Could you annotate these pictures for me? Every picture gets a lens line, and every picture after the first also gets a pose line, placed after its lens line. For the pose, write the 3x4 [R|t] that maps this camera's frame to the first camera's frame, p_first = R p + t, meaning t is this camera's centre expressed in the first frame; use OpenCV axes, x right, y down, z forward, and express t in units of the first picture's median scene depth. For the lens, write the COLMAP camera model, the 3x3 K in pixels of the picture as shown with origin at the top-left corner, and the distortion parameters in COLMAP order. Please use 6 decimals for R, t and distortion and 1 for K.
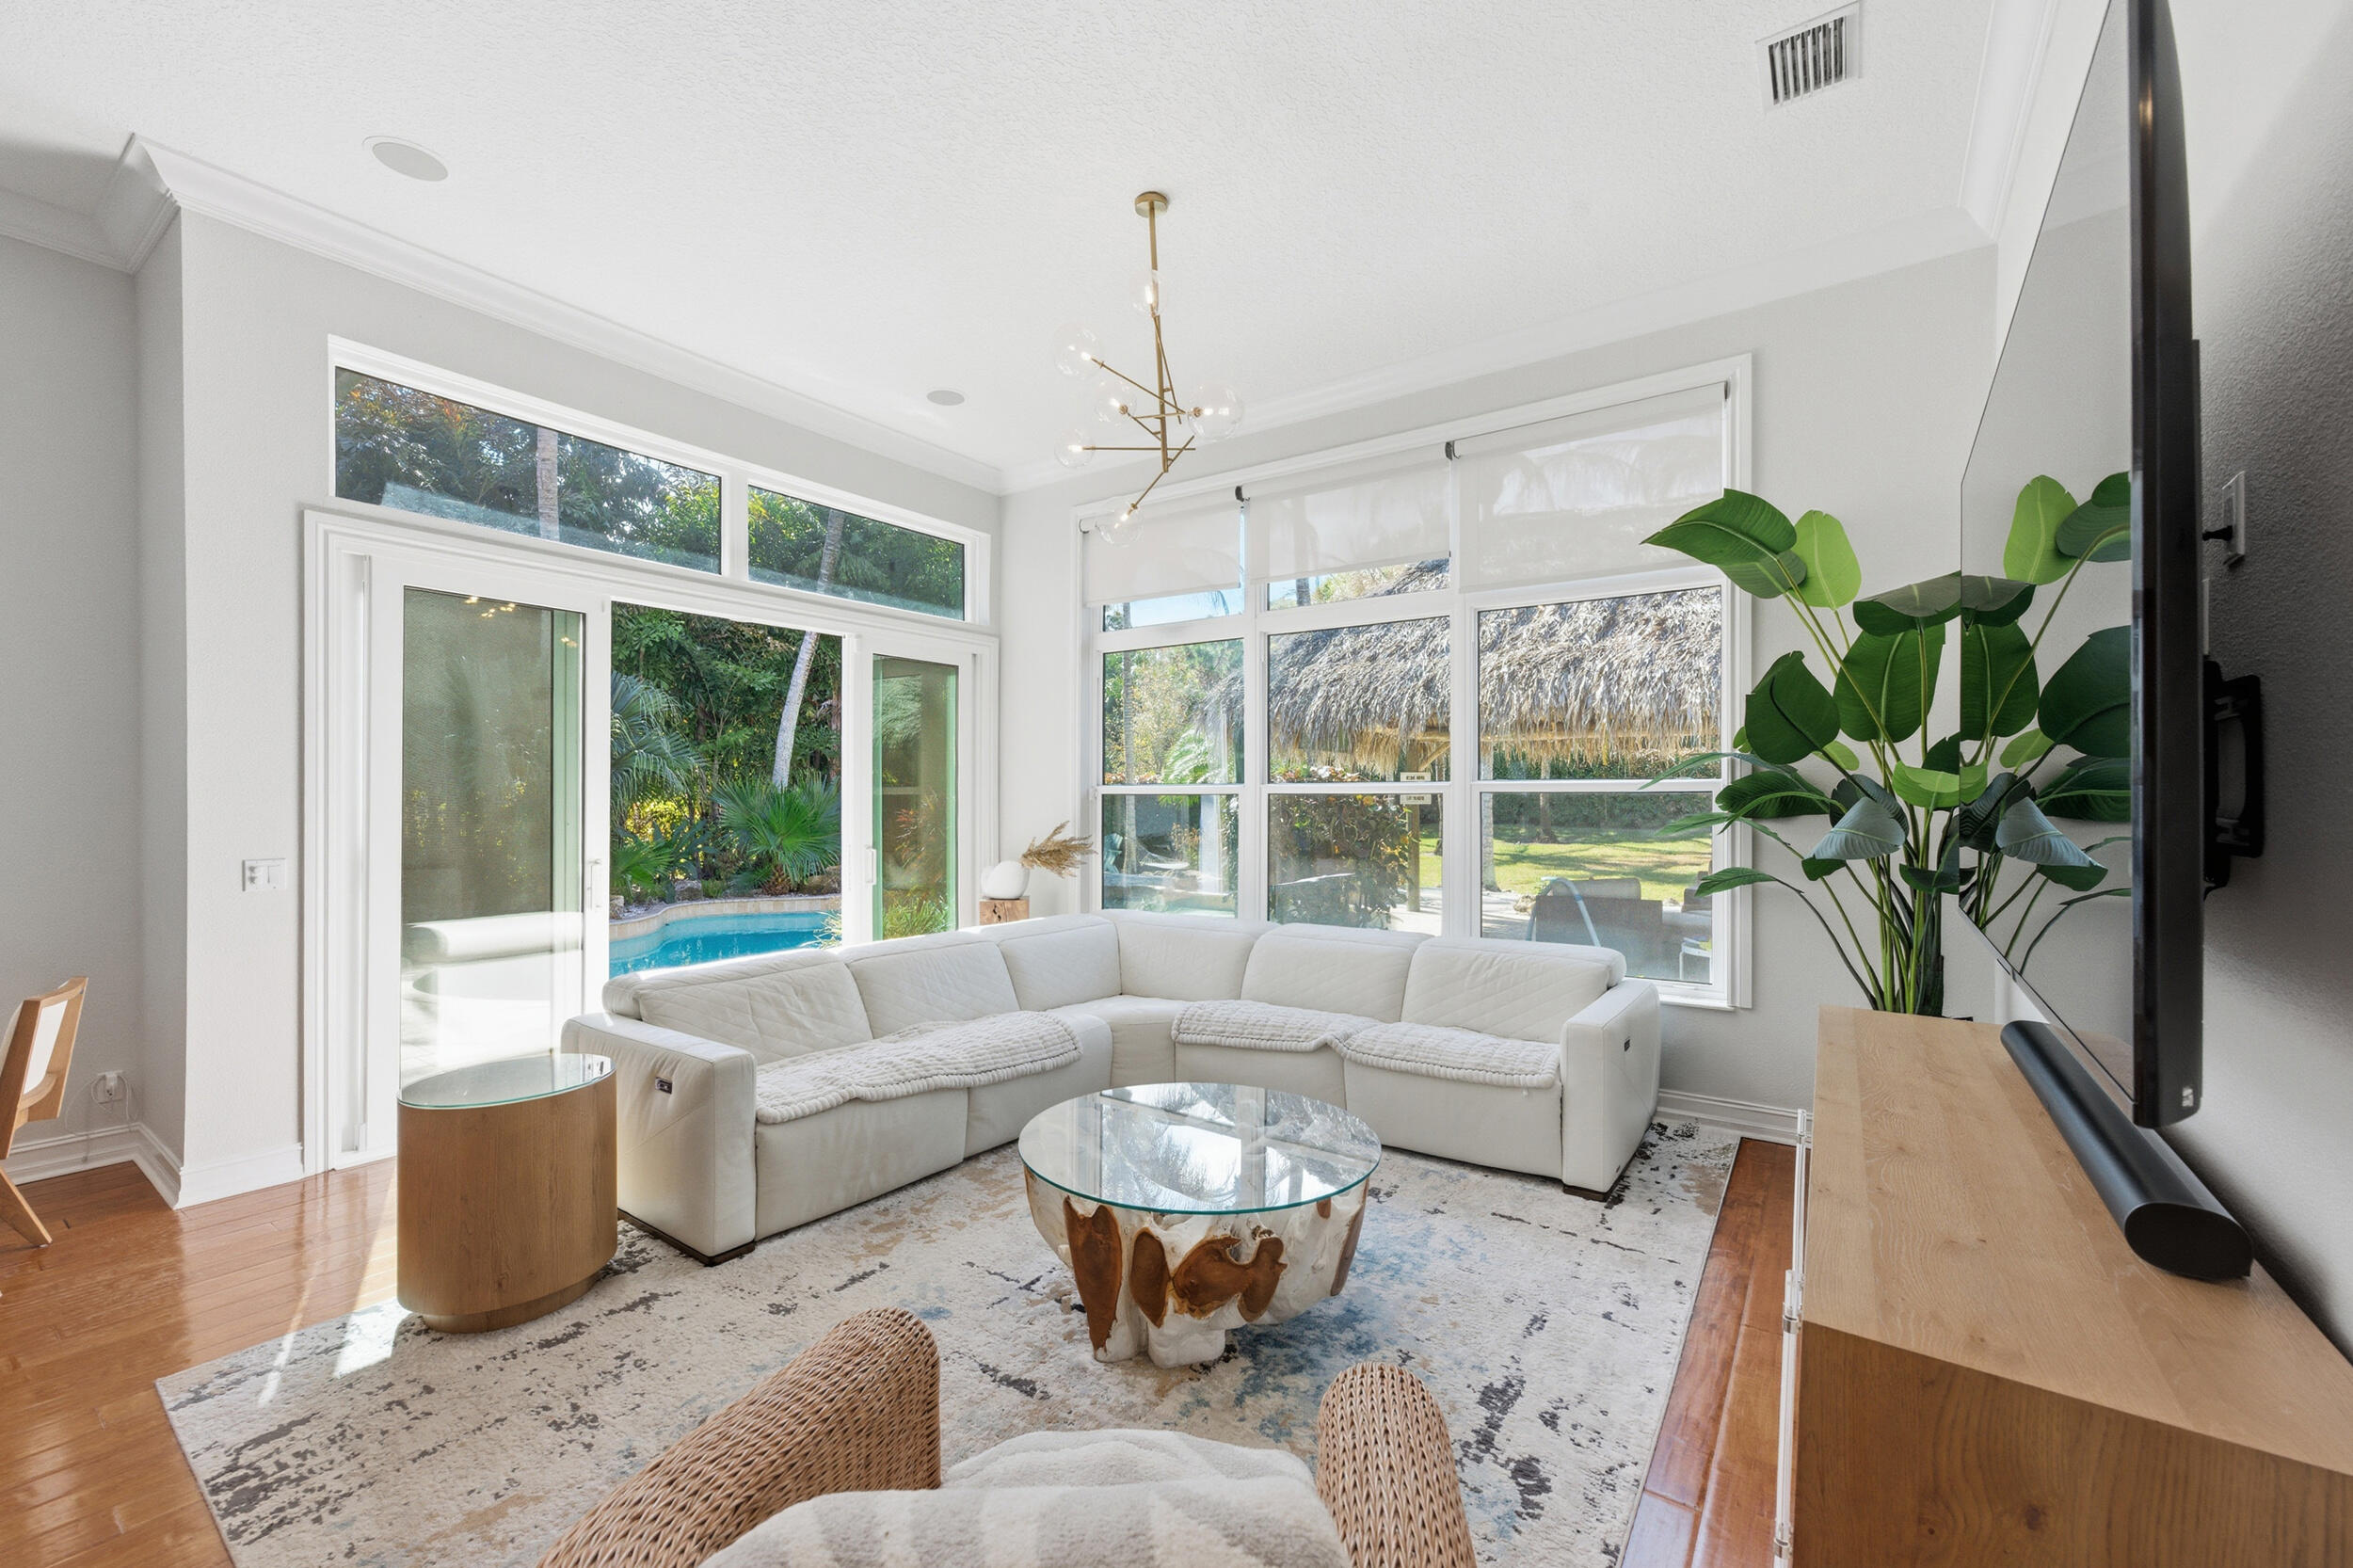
lens RADIAL K [[939.6, 0, 1154.9], [0, 939.6, 804.5], [0, 0, 1]] dist [-0.006918, 0.003574]
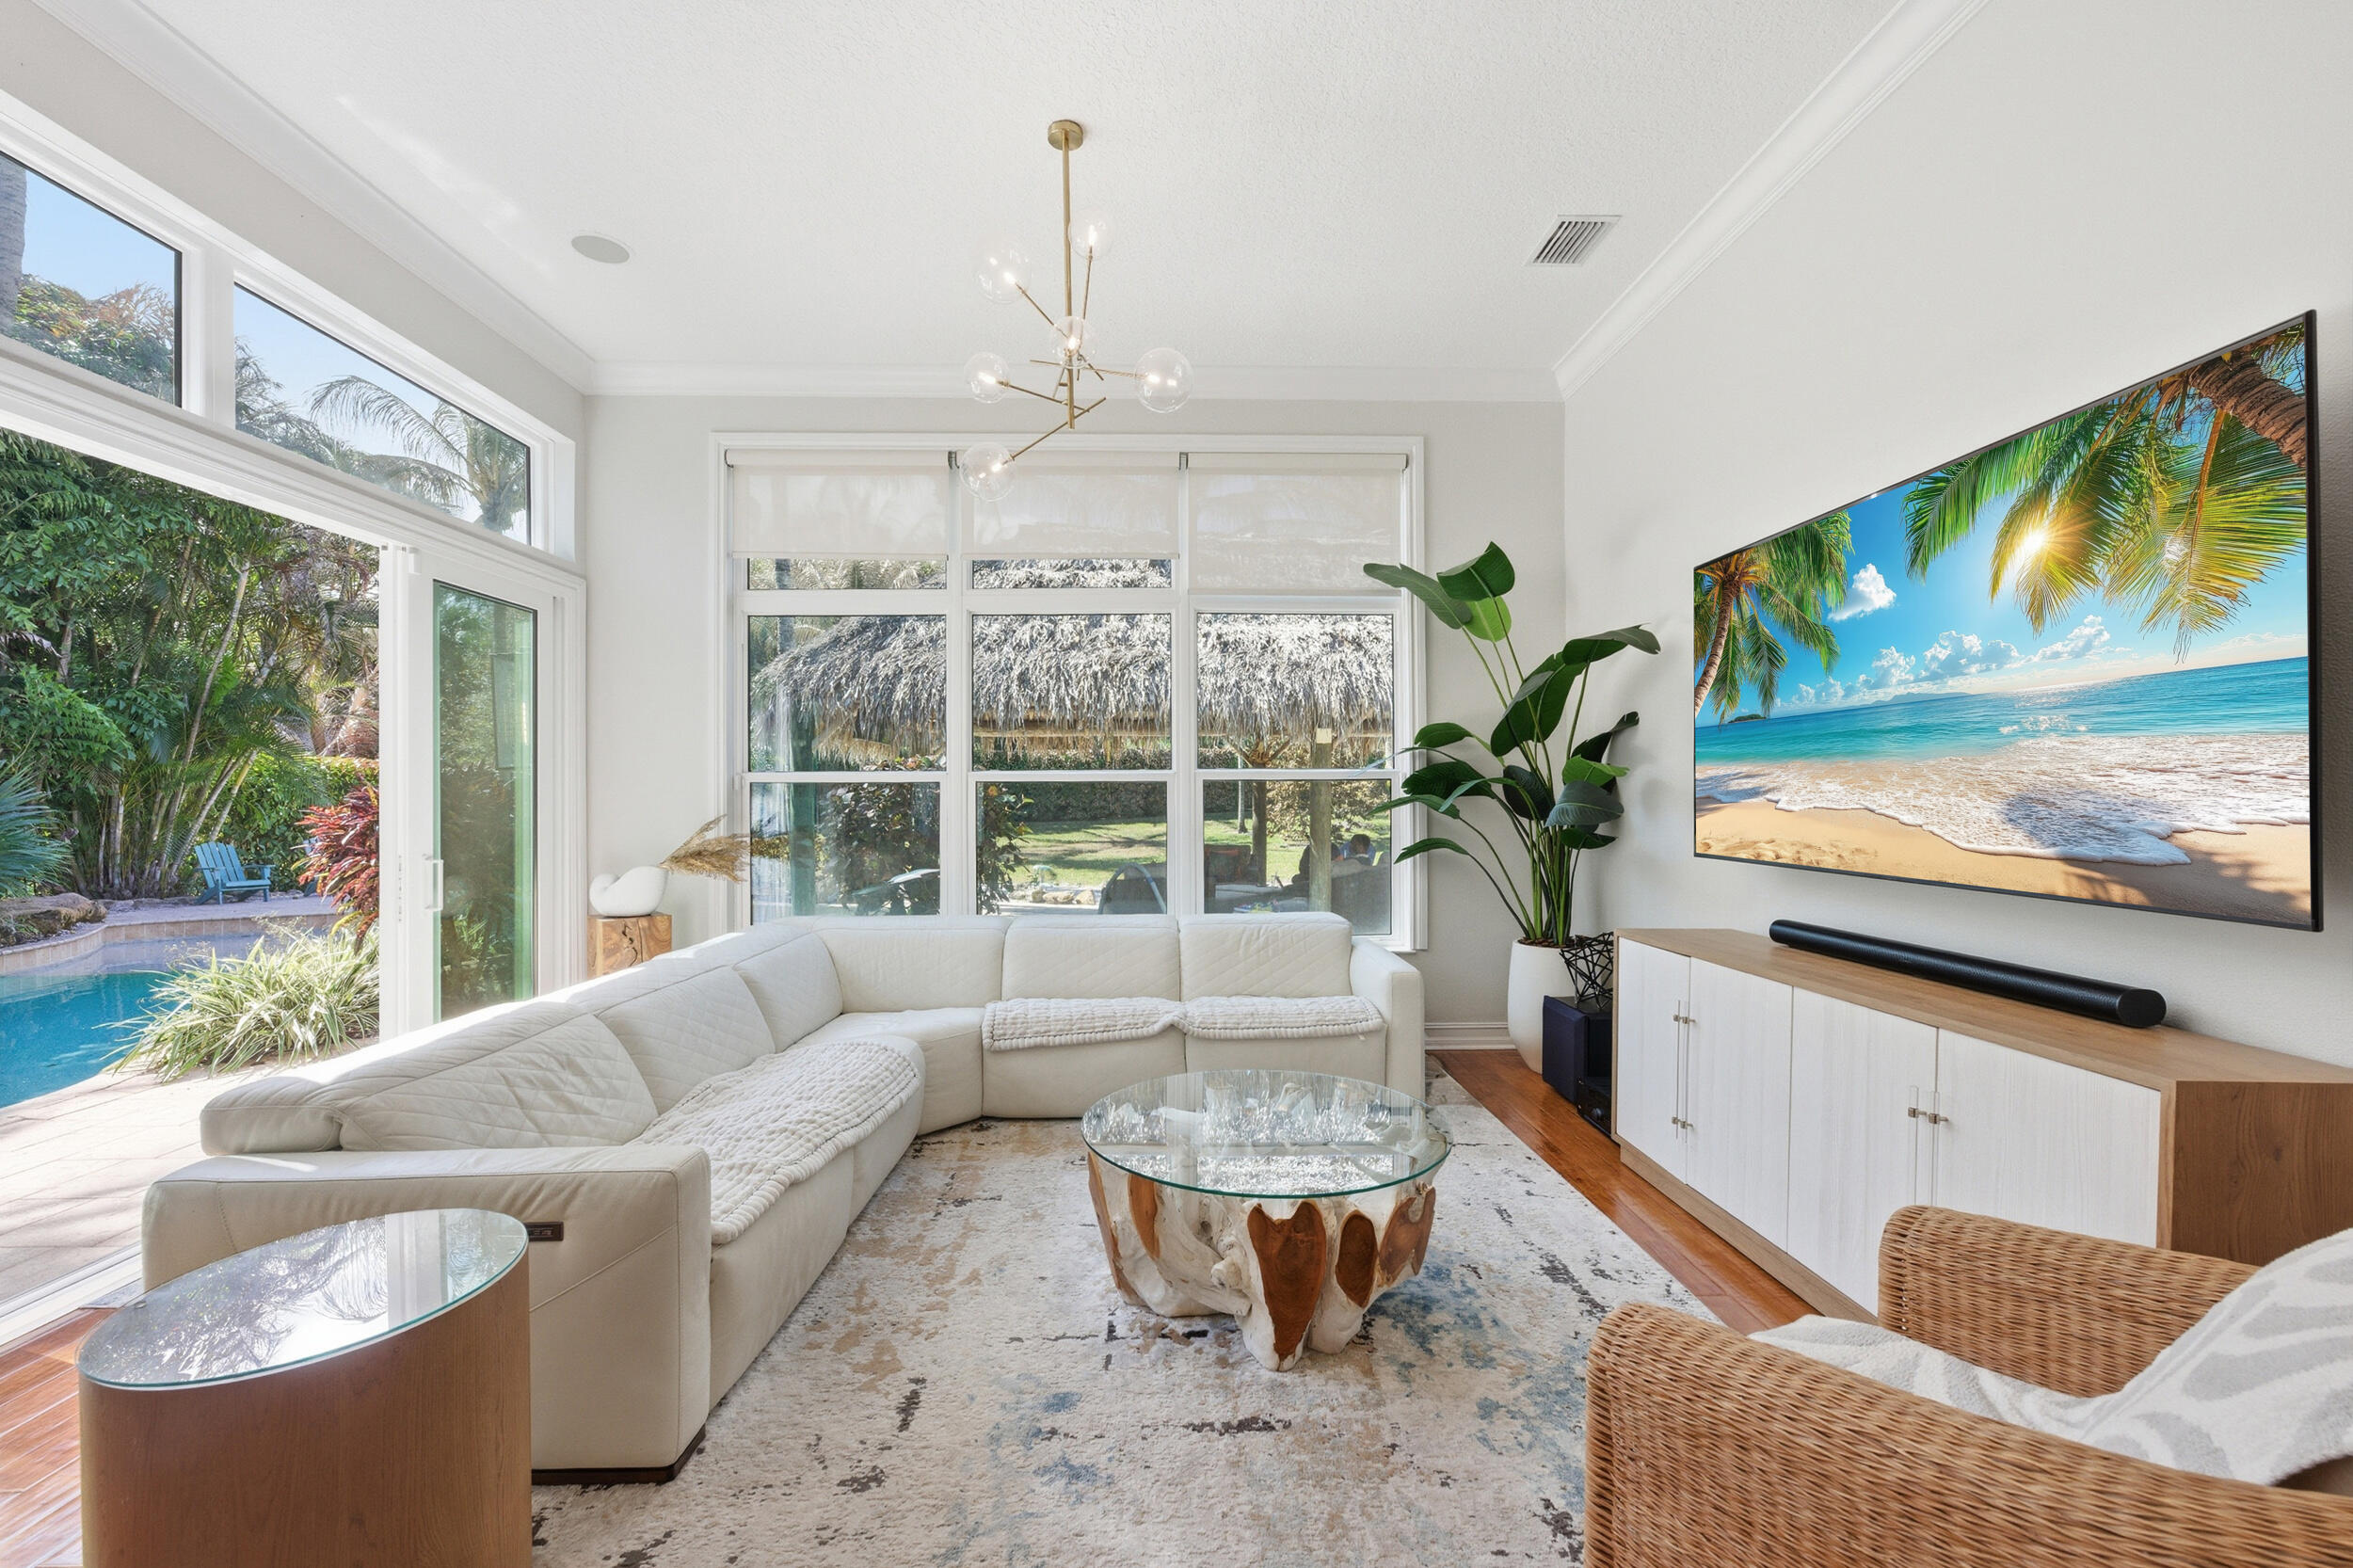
lens RADIAL K [[939.6, 0, 1171.2], [0, 939.6, 796.0], [0, 0, 1]] dist [-0.006918, 0.003574]
pose [[0.801184, -0.005036, 0.598397, -0.447511], [0.009076, 0.999952, -0.003736, 0.012222], [-0.598349, 0.008424, 0.801191, 0.195724]]
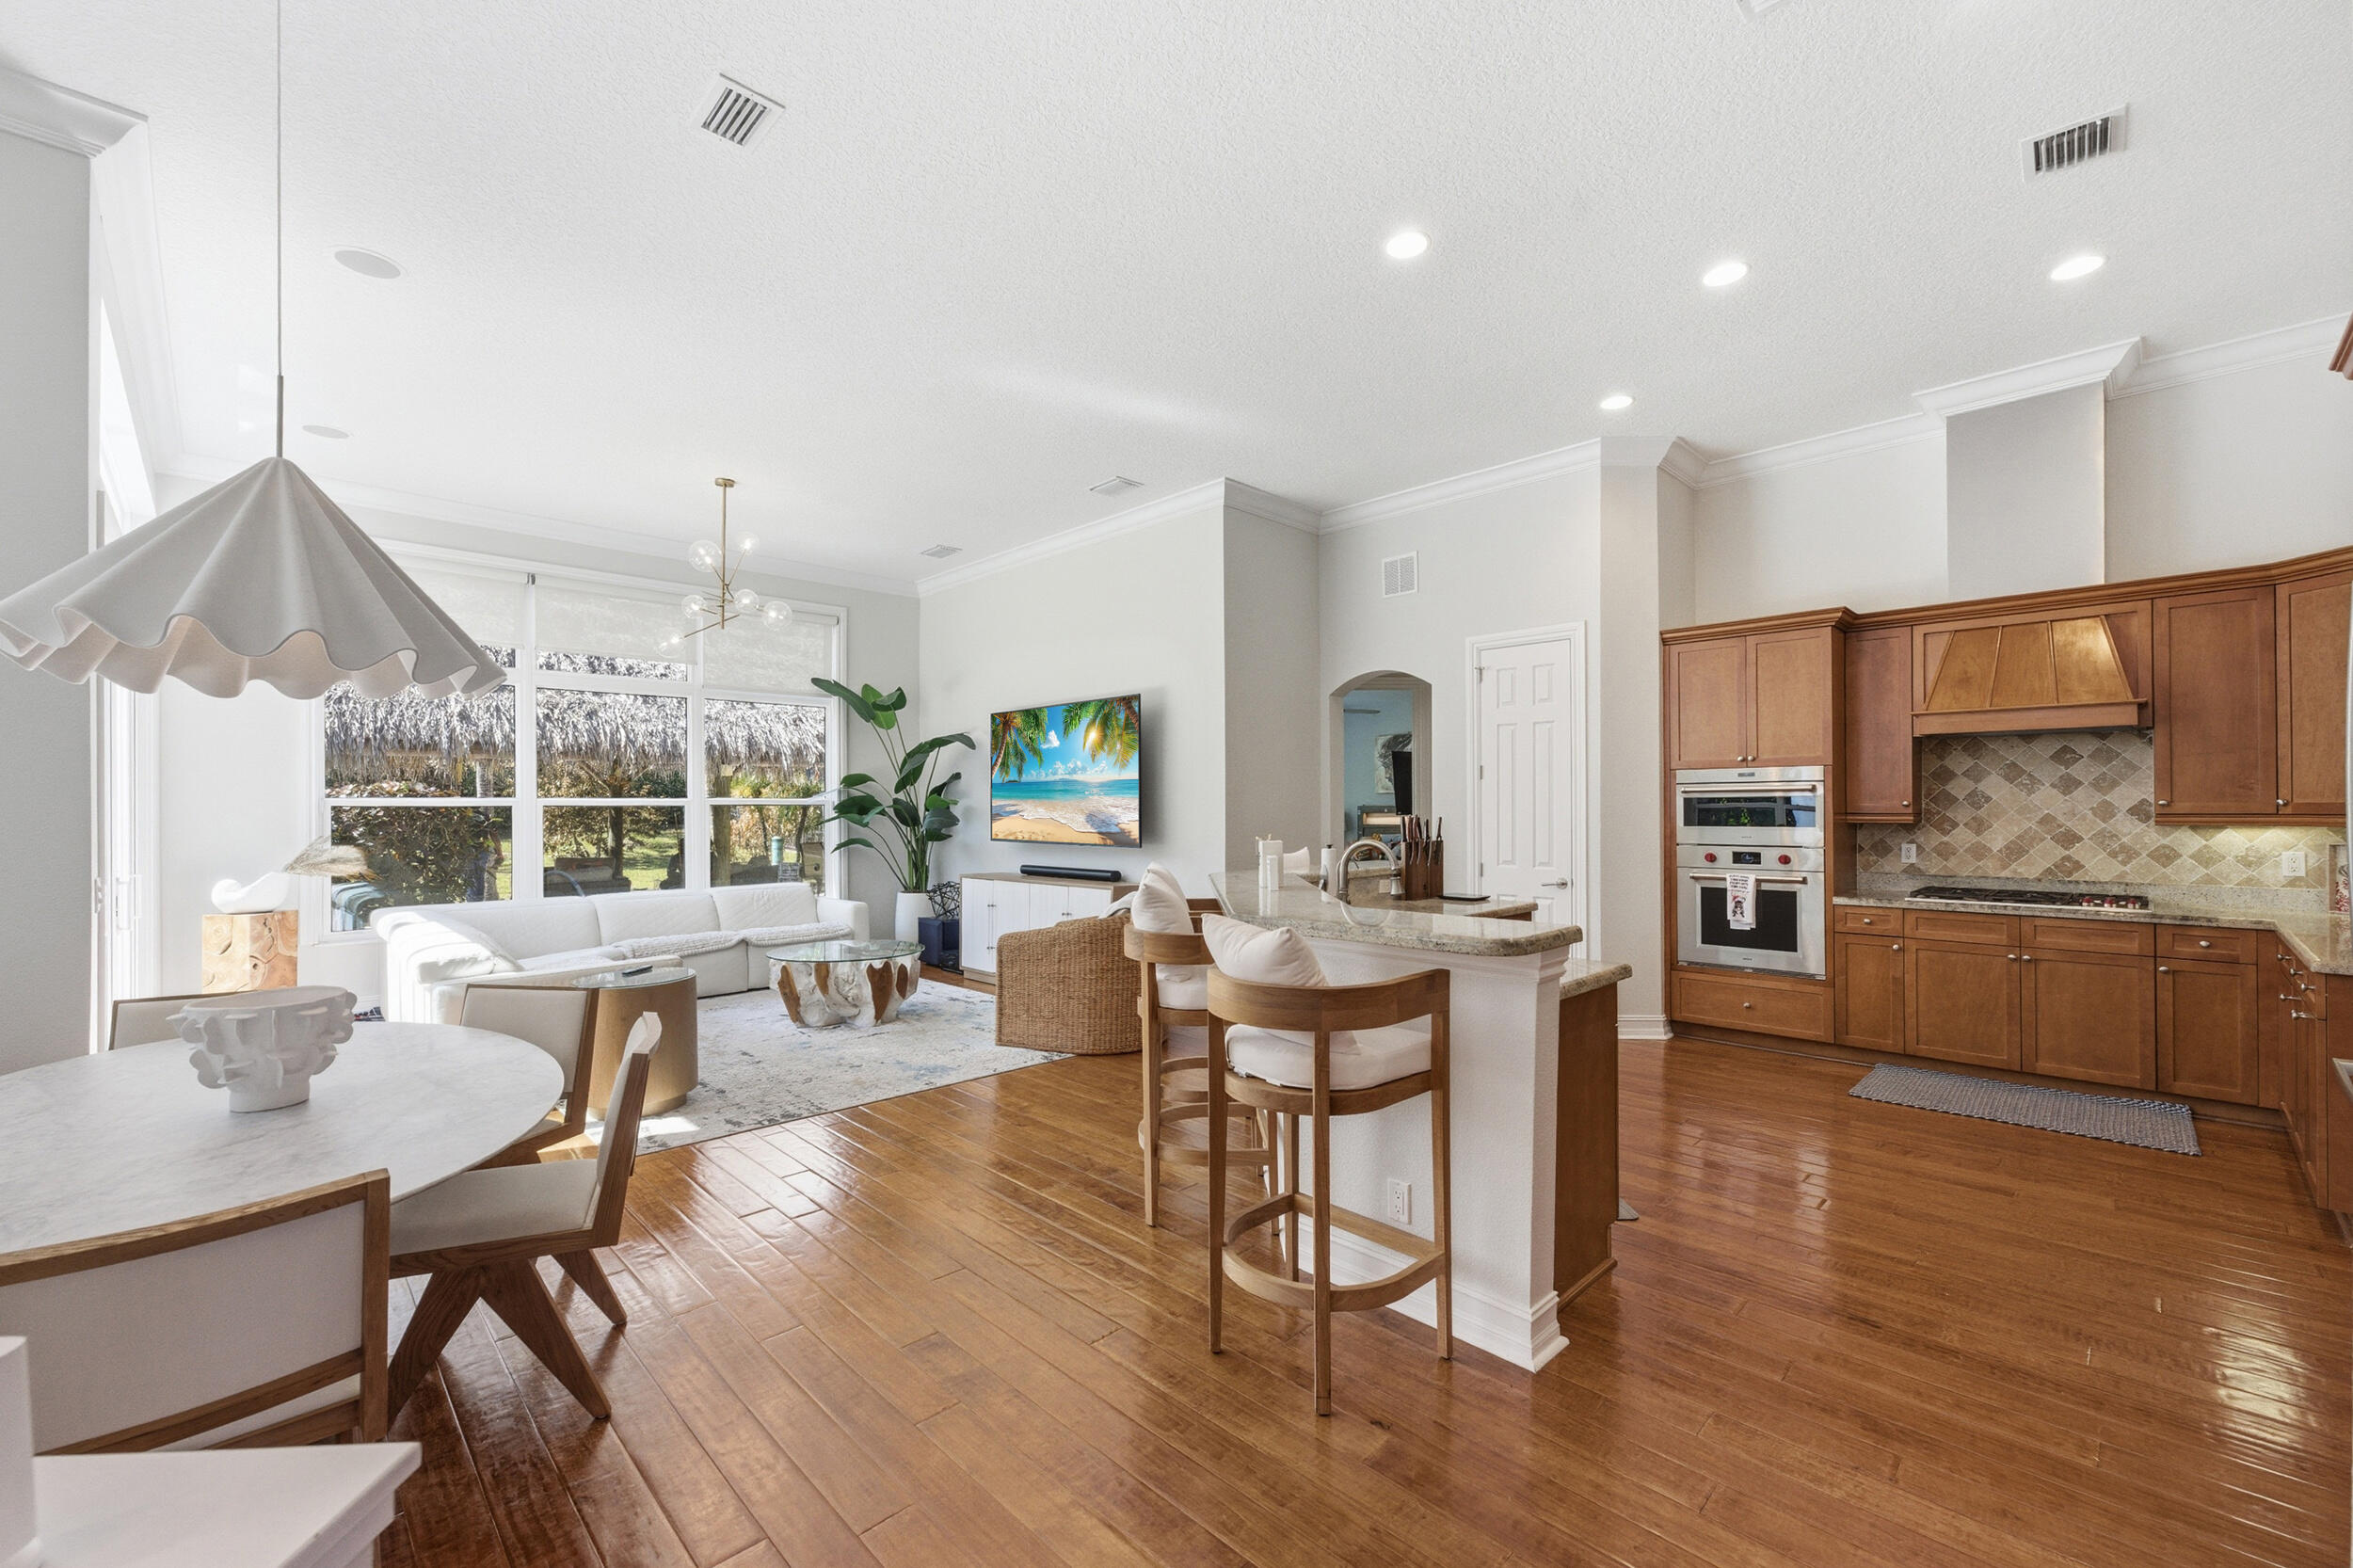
lens RADIAL K [[939.6, 0, 1175.4], [0, 939.6, 803.2], [0, 0, 1]] dist [-0.006918, 0.003574]
pose [[0.170330, -0.001347, 0.985386, -1.548191], [0.012649, 0.999920, -0.000819, -0.001680], [-0.985306, 0.012604, 0.170333, -0.157657]]
